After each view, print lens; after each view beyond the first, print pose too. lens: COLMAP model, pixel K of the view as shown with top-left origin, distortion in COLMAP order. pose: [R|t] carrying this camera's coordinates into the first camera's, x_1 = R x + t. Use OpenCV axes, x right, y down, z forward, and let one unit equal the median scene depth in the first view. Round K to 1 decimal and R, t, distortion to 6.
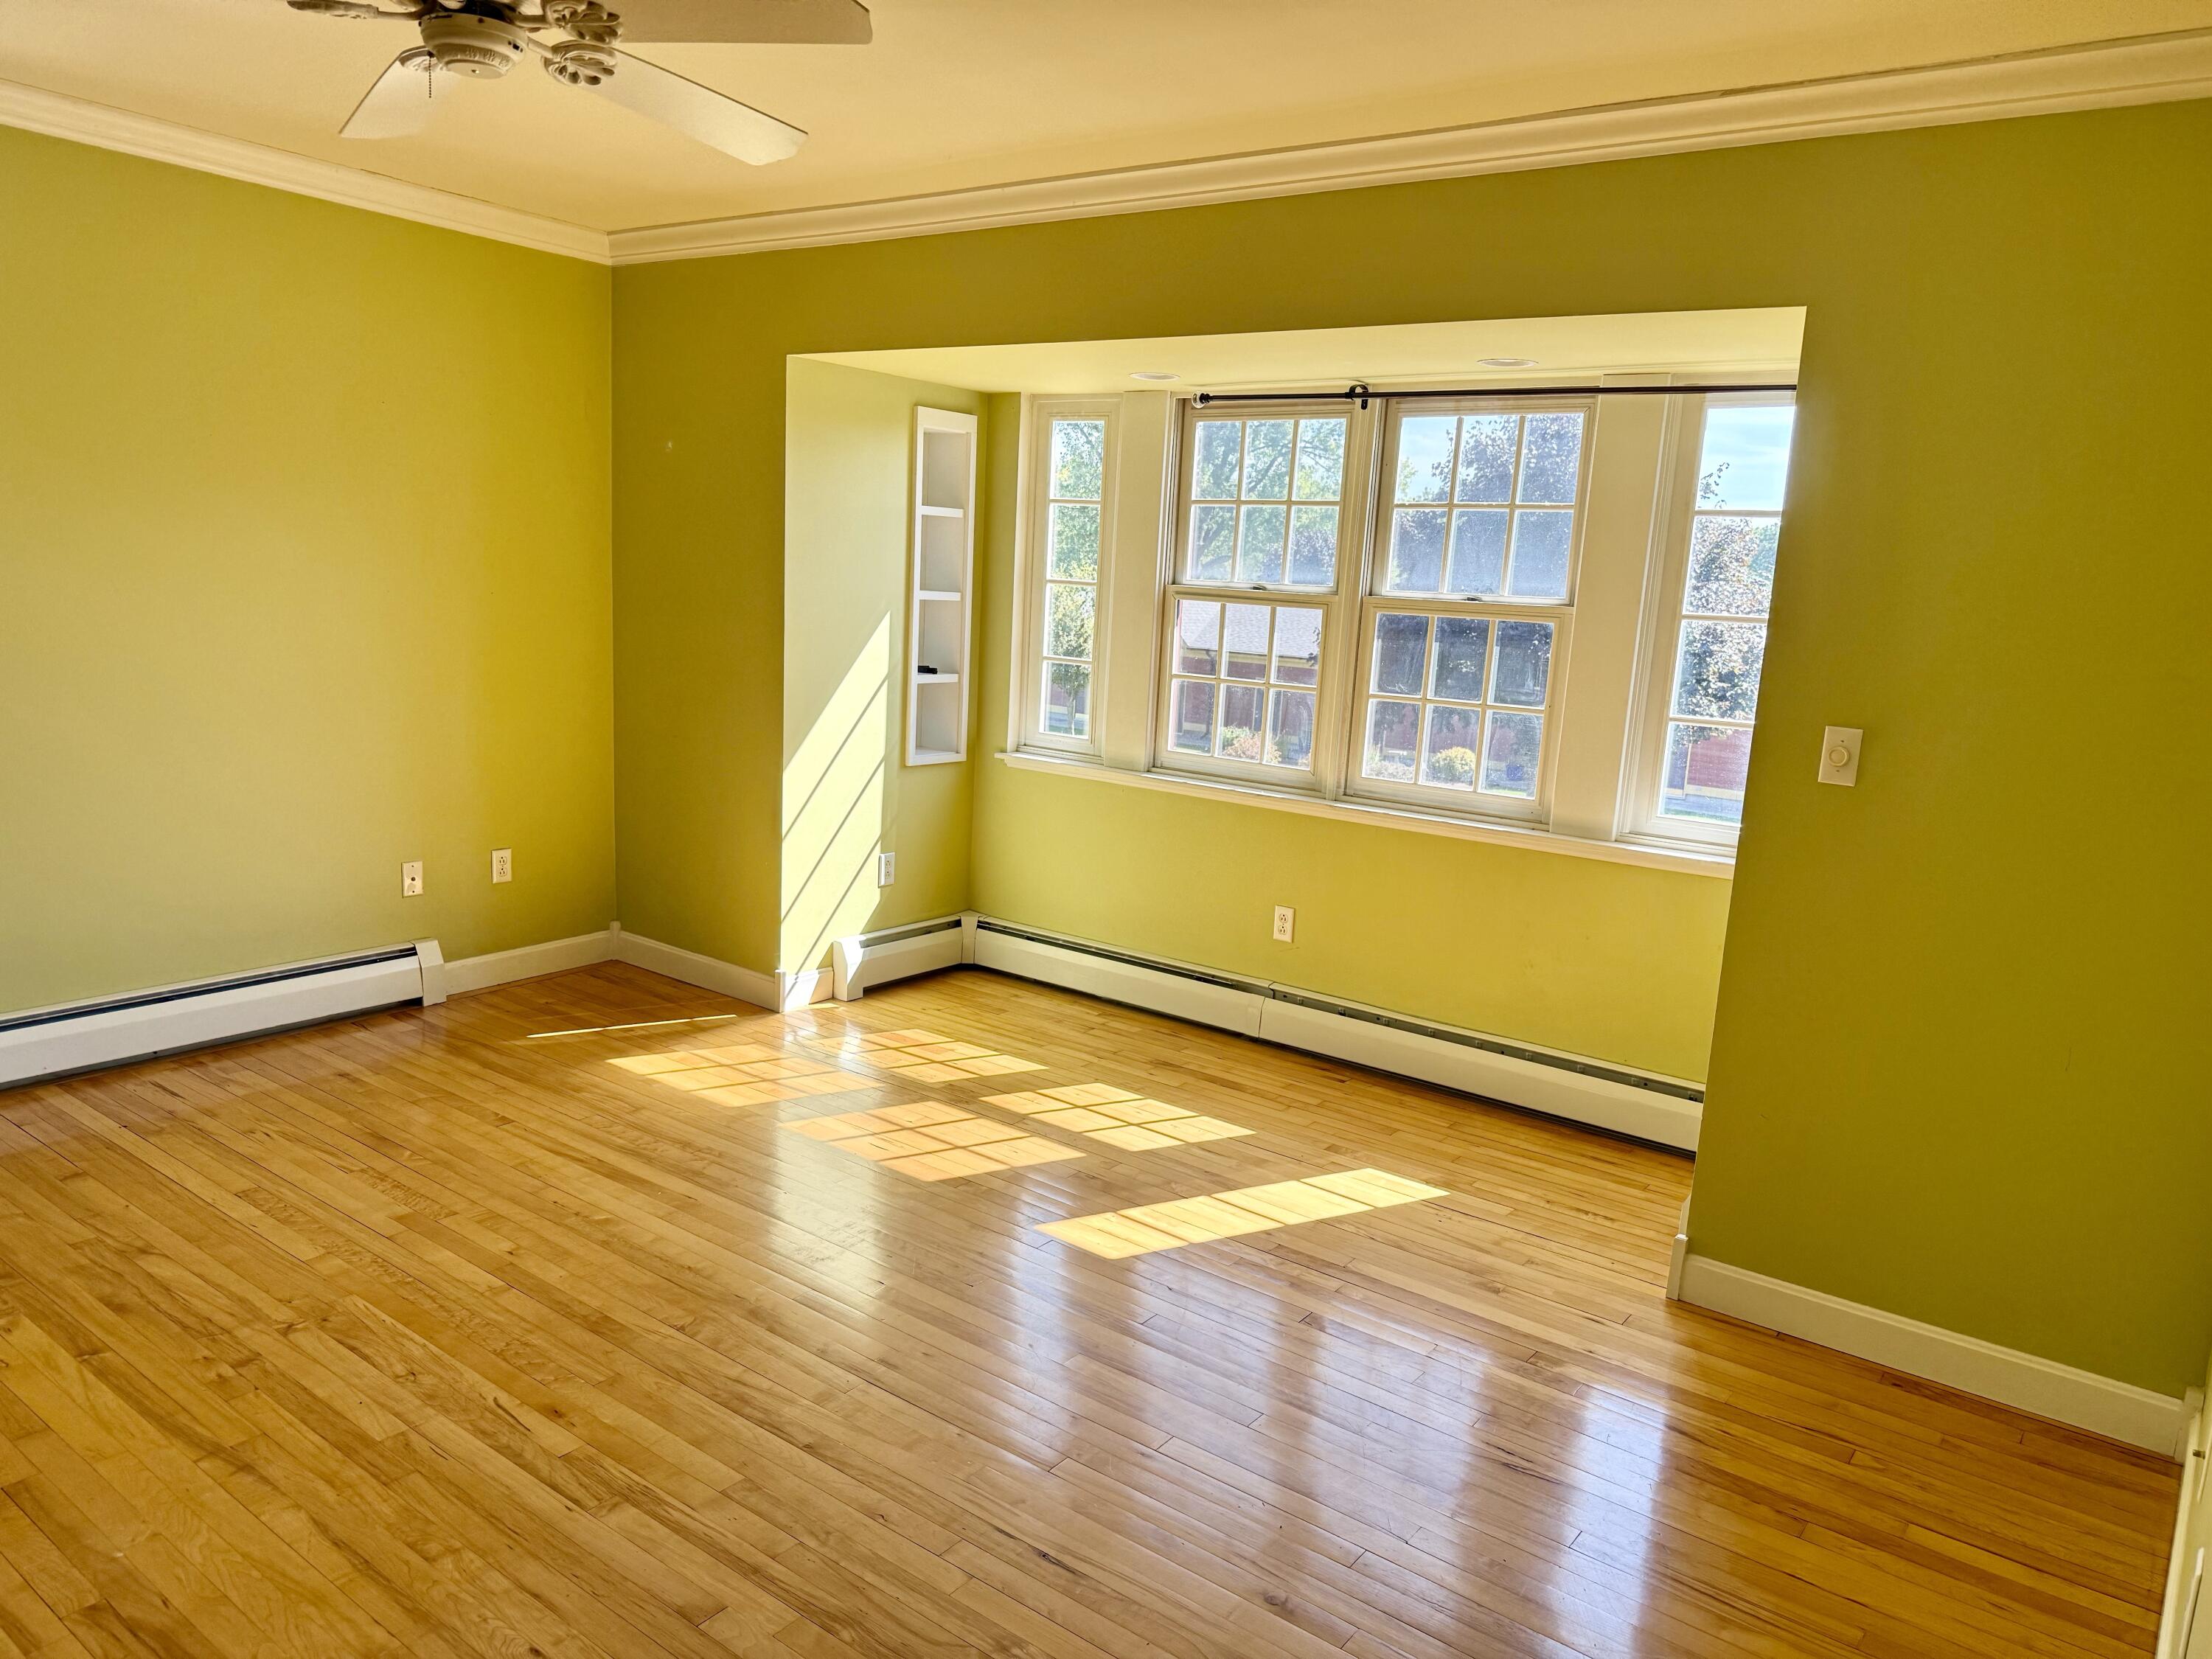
lens RADIAL K [[1553.6, 0, 1096.8], [0, 1553.6, 839.3], [0, 0, 1]] dist [0.000738, -0.005256]
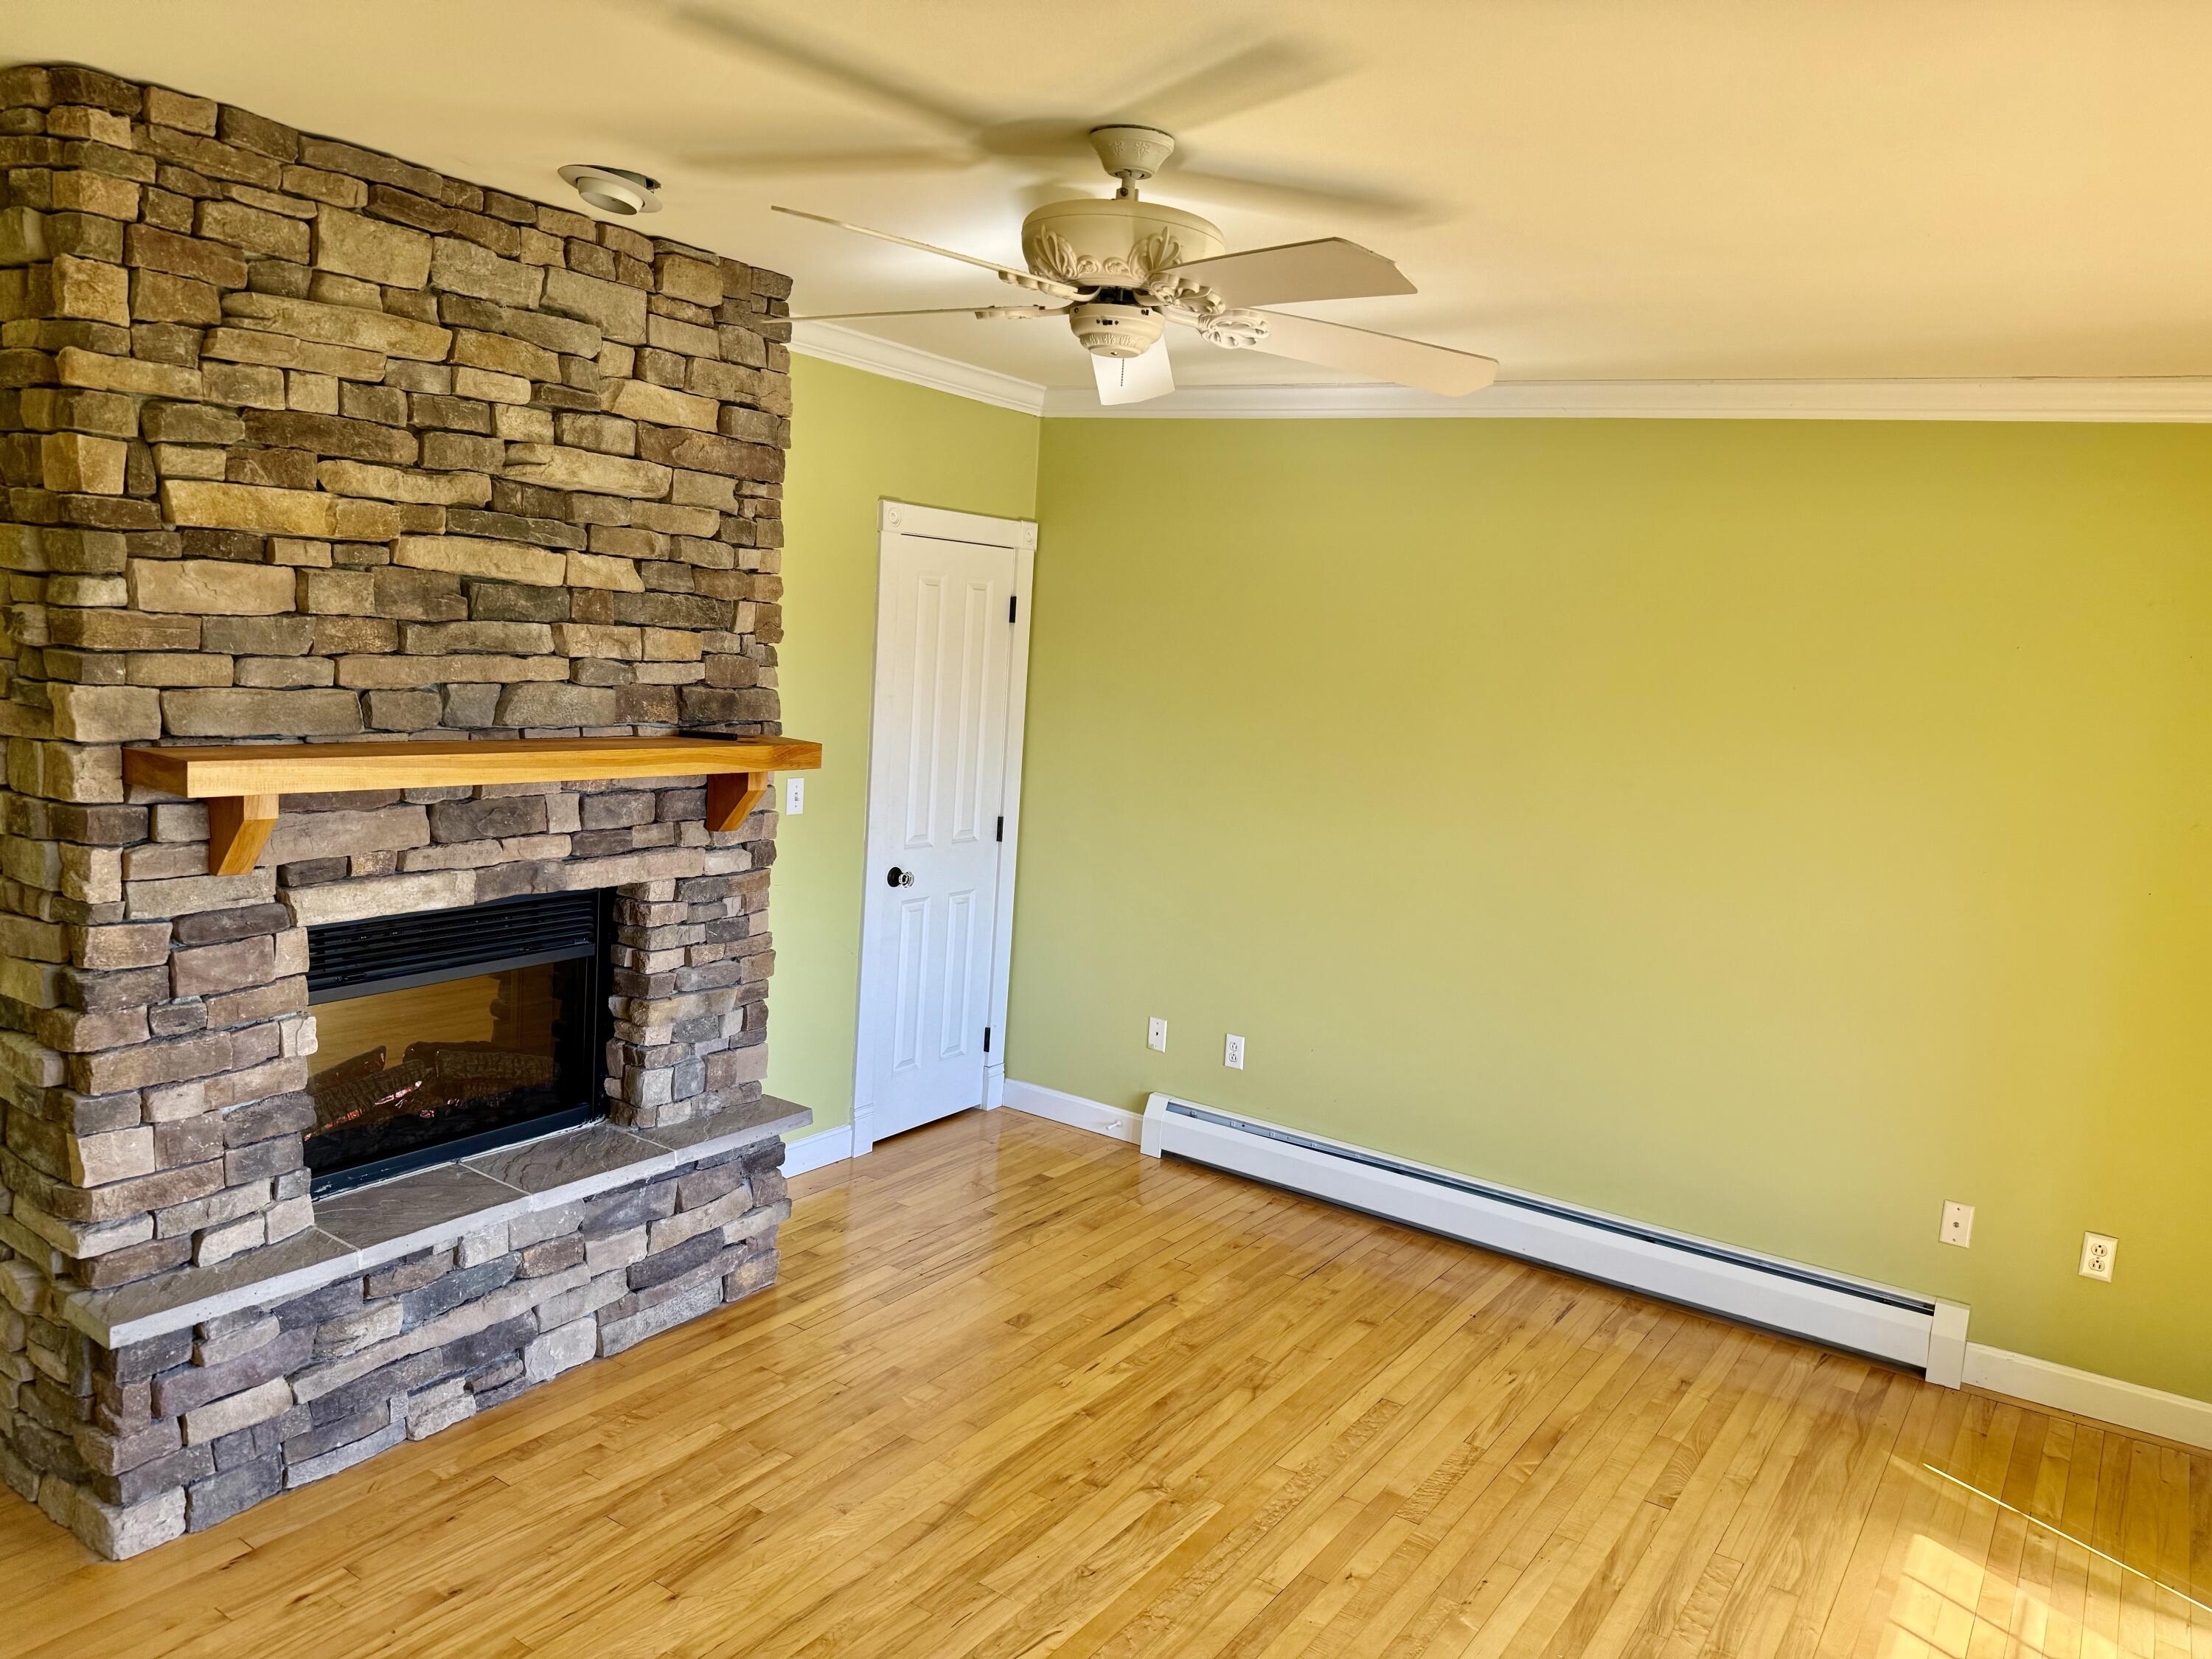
lens RADIAL K [[1553.6, 0, 1096.8], [0, 1553.6, 839.3], [0, 0, 1]] dist [0.000738, -0.005256]
pose [[0.078196, 0.096154, -0.992290, 0.404716], [-0.249816, 0.965472, 0.073869, -0.153636], [0.965131, 0.242114, 0.099516, 0.585865]]
